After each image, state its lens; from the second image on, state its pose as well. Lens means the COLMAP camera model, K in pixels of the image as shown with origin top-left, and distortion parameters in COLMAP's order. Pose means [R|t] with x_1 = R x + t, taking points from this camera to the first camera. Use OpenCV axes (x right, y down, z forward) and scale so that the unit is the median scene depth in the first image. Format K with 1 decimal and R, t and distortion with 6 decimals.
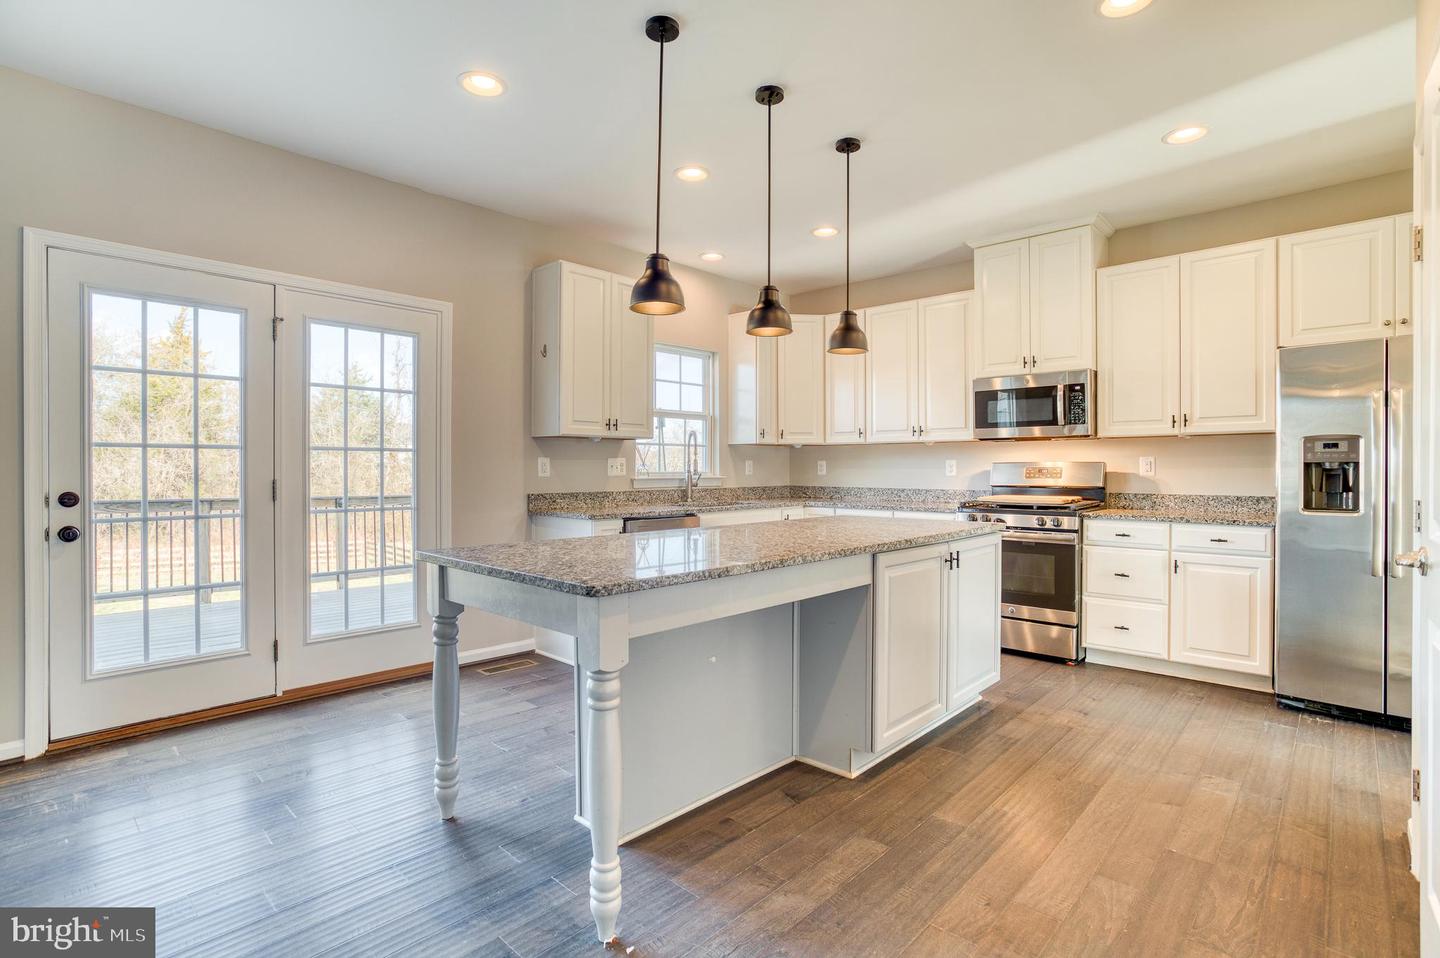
lens RADIAL K [[703.3, 0, 715.5], [0, 703.3, 476.2], [0, 0, 1]] dist [-0.003143, 0.000229]
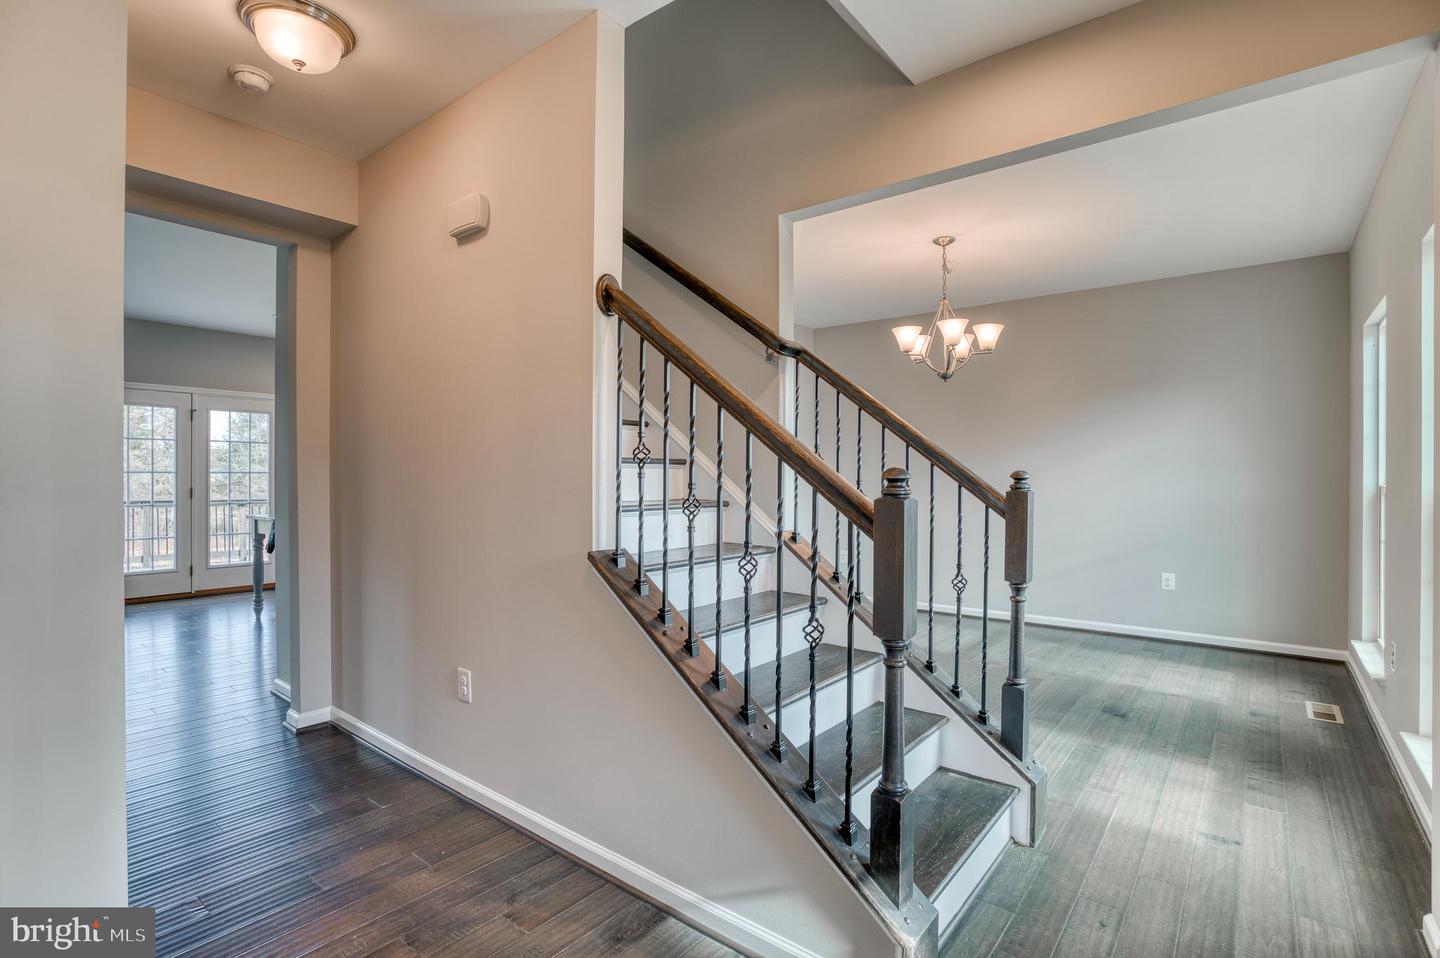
lens RADIAL K [[703.3, 0, 721.5], [0, 703.3, 478.9], [0, 0, 1]] dist [-0.003143, 0.000229]
pose [[0.996603, 0.003470, 0.082283, 0.746551], [-0.003324, 0.999993, -0.001909, -0.020730], [-0.082289, 0.001629, 0.996607, -1.170942]]
